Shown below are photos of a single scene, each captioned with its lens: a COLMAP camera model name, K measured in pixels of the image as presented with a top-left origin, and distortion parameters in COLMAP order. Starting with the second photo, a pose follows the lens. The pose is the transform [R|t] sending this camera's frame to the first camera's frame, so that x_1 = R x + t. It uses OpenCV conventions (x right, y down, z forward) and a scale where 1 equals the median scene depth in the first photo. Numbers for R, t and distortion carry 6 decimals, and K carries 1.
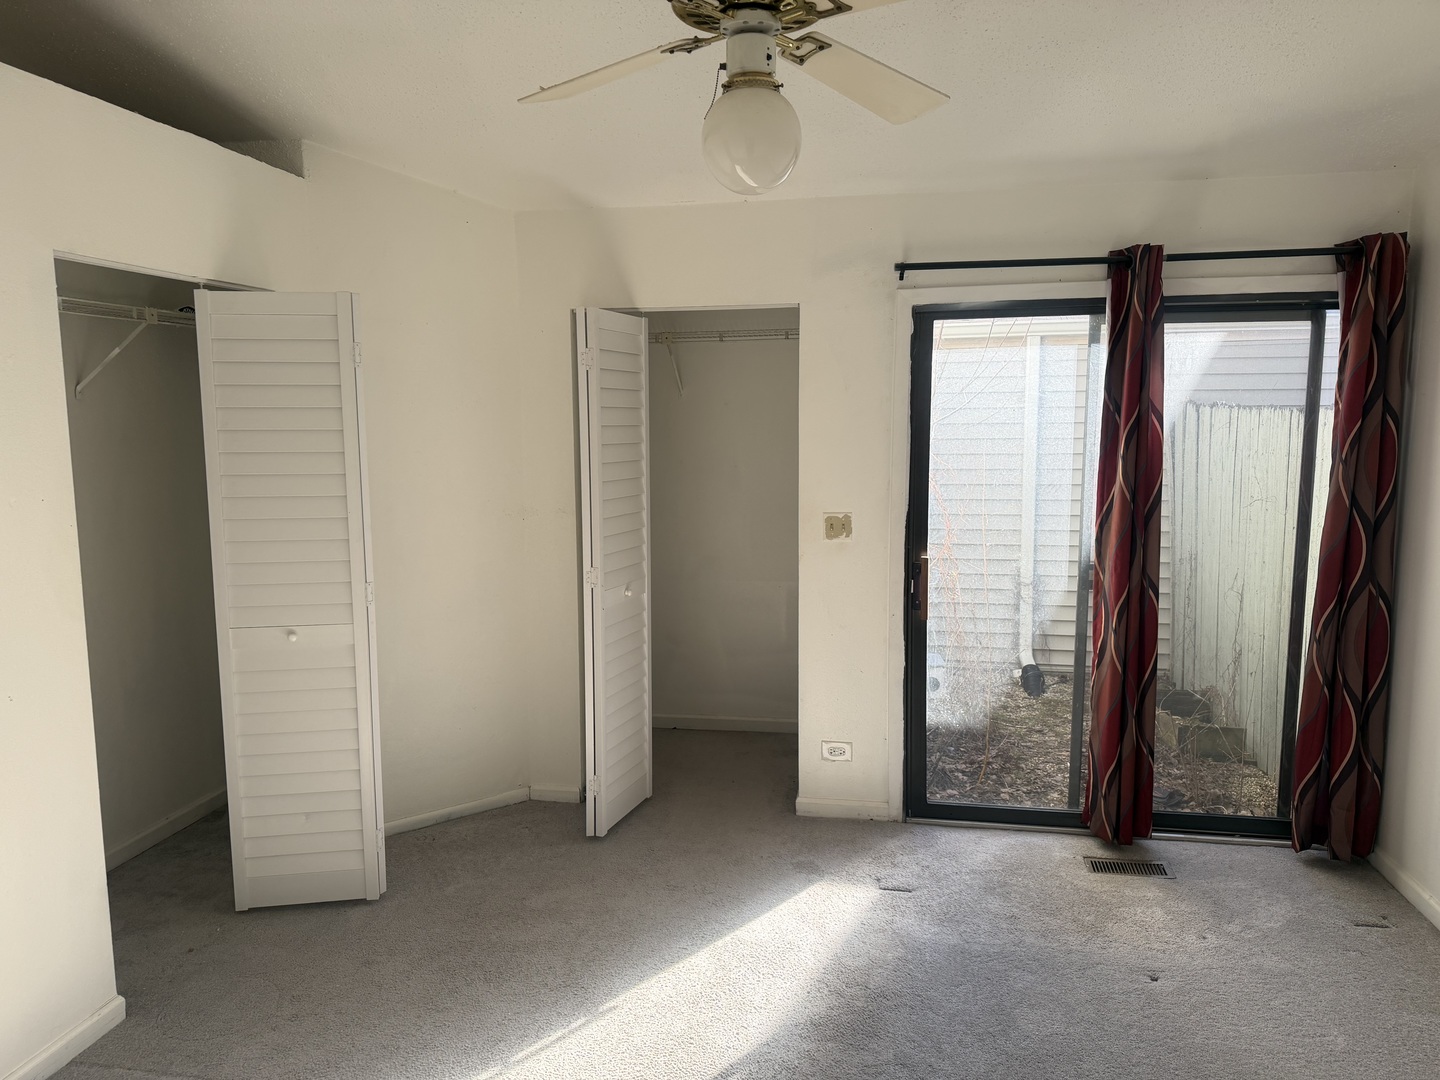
lens RADIAL K [[987.4, 0, 727.5], [0, 987.4, 533.0], [0, 0, 1]] dist [0.005175, -0.027252]
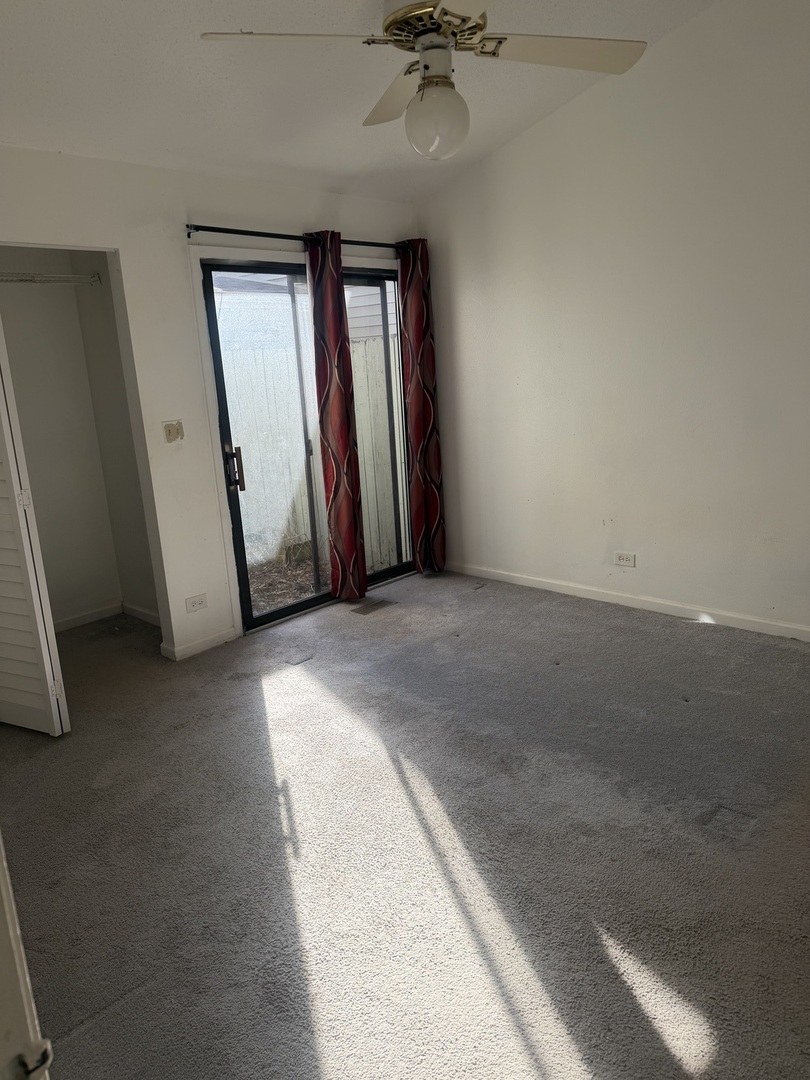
lens RADIAL K [[740.5, 0, 413.0], [0, 740.5, 544.2], [0, 0, 1]] dist [0.005175, -0.027252]
pose [[0.528382, -0.227766, 0.817885, -0.589122], [0.150120, 0.973228, 0.174043, 0.015988], [-0.835629, 0.030820, 0.548428, 0.226143]]
